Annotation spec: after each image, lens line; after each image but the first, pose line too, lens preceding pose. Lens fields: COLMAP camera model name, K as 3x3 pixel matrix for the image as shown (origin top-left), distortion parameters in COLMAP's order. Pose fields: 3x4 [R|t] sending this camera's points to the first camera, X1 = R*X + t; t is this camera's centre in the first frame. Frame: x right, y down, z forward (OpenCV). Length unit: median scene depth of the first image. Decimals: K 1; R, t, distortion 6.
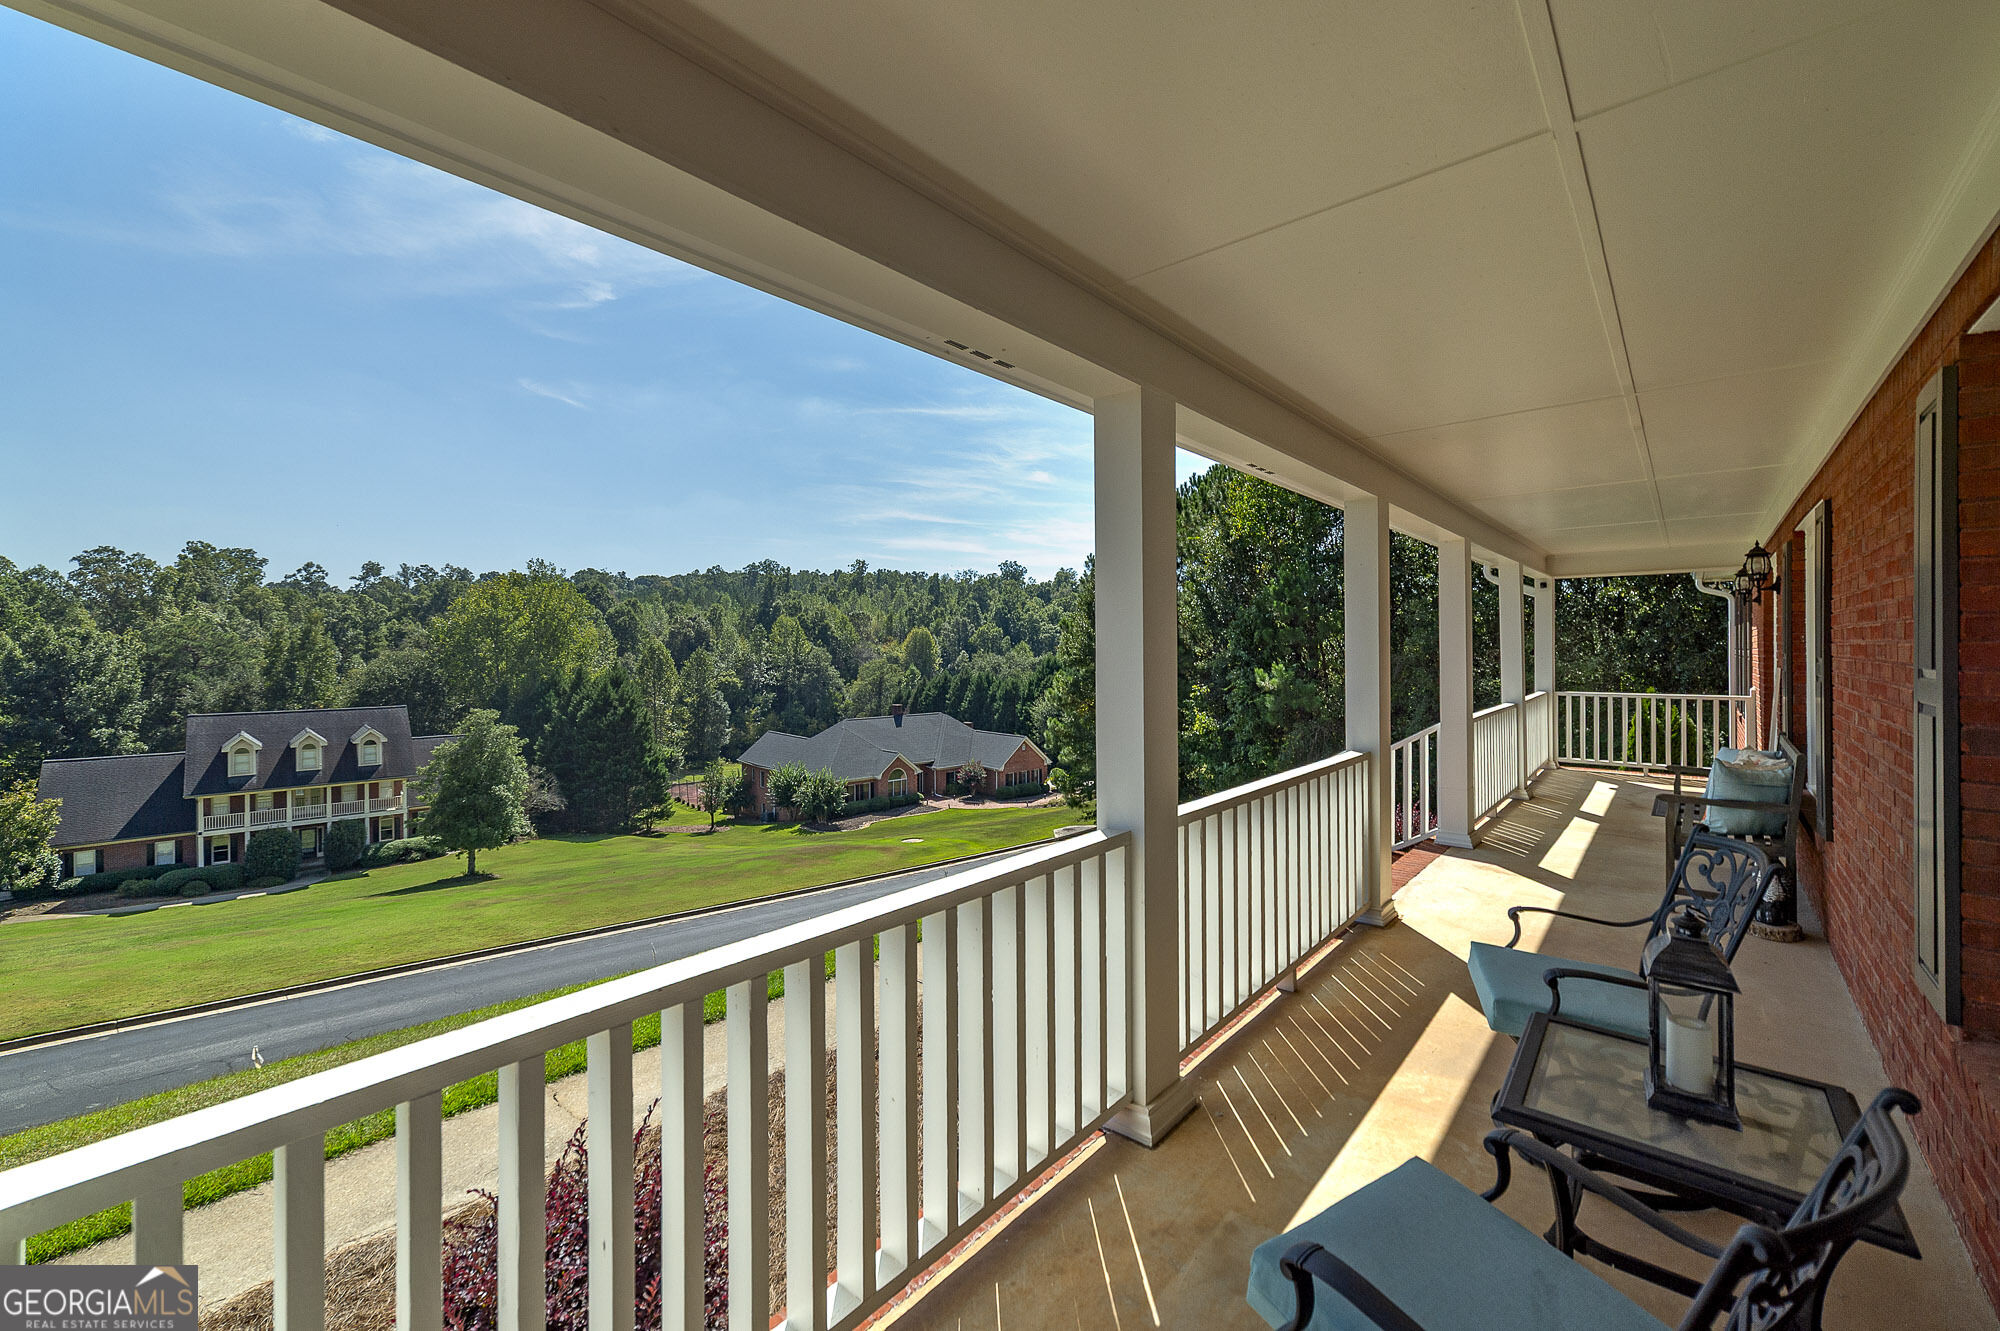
lens RADIAL K [[839.6, 0, 1001.0], [0, 839.6, 642.9], [0, 0, 1]] dist [0.003423, 0.000676]
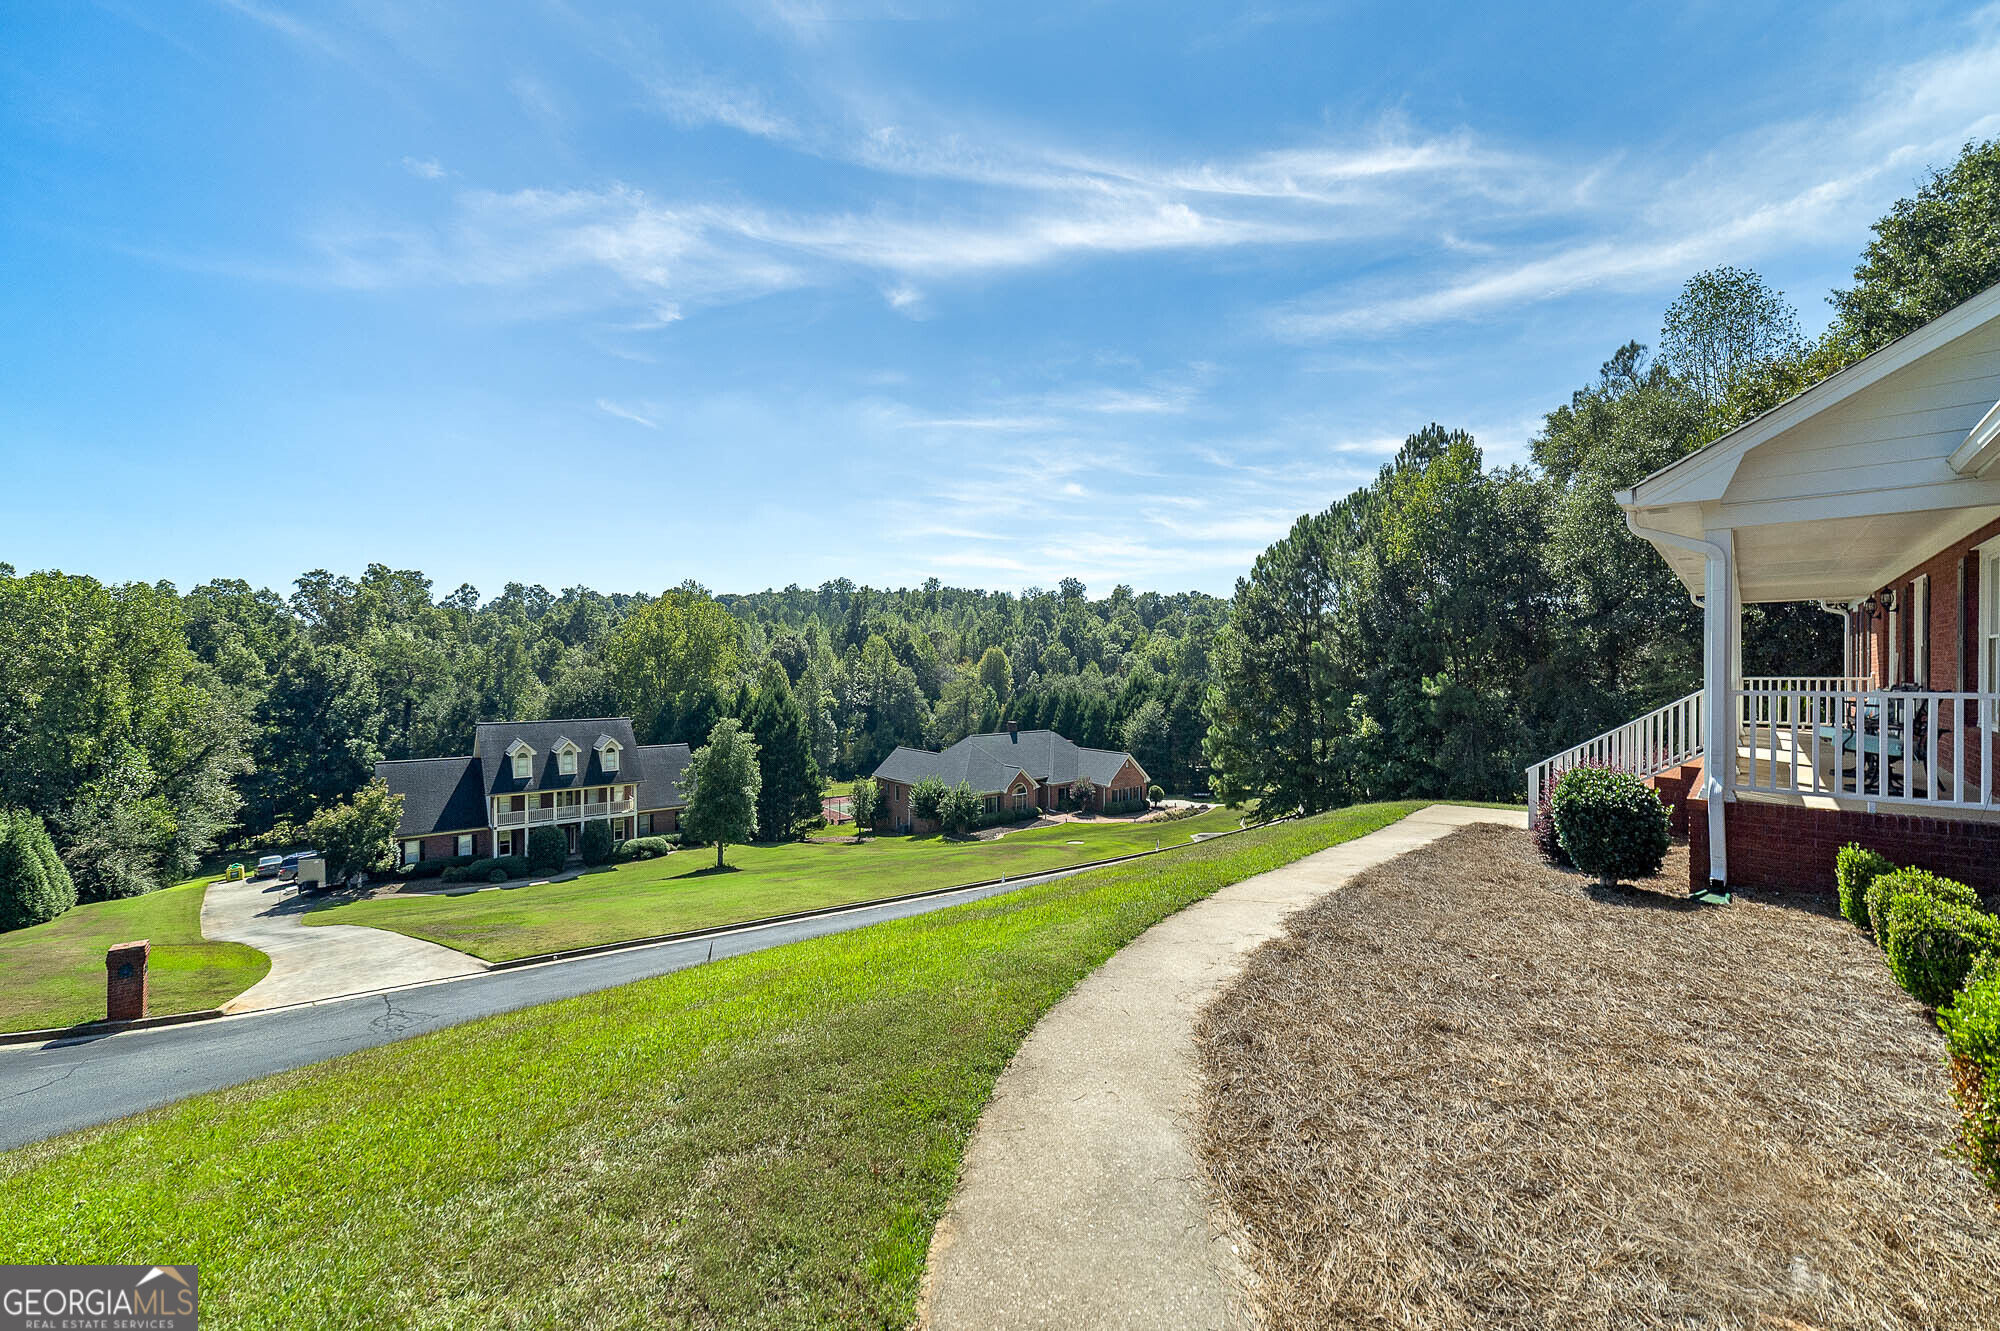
lens RADIAL K [[961.6, 0, 1001.2], [0, 961.6, 674.3], [0, 0, 1]] dist [0.000790, -0.000096]
pose [[0.999567, -0.004130, 0.029127, -0.188829], [0.003935, 0.999969, 0.006749, 0.009137], [-0.029154, -0.006632, 0.999553, -0.181073]]
